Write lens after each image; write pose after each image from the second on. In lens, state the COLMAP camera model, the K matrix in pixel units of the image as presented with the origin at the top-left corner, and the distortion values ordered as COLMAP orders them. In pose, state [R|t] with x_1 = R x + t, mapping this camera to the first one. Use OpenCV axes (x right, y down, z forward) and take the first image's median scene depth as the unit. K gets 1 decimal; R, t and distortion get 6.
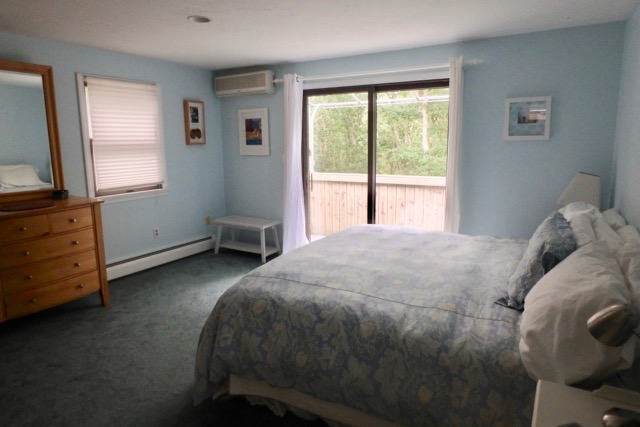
lens RADIAL K [[401.4, 0, 320.0], [0, 401.4, 213.5], [0, 0, 1]] dist [-0.004668, -0.002144]
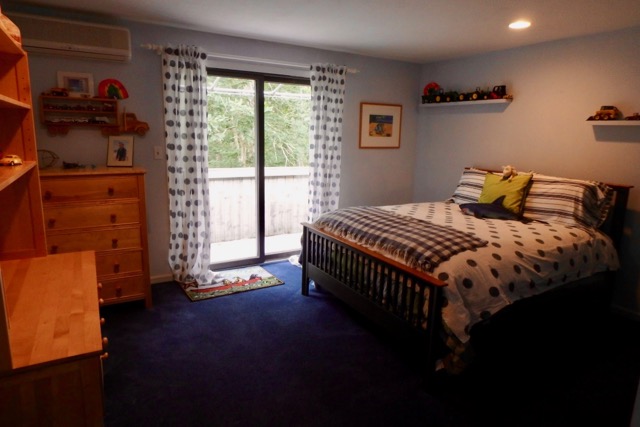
lens RADIAL K [[401.4, 0, 320.0], [0, 401.4, 213.5], [0, 0, 1]] dist [-0.004668, -0.002144]
pose [[0.501201, -0.149569, 0.852307, -0.646483], [0.123659, 0.987220, 0.100527, -0.068658], [-0.856450, 0.055012, 0.513291, 0.395725]]
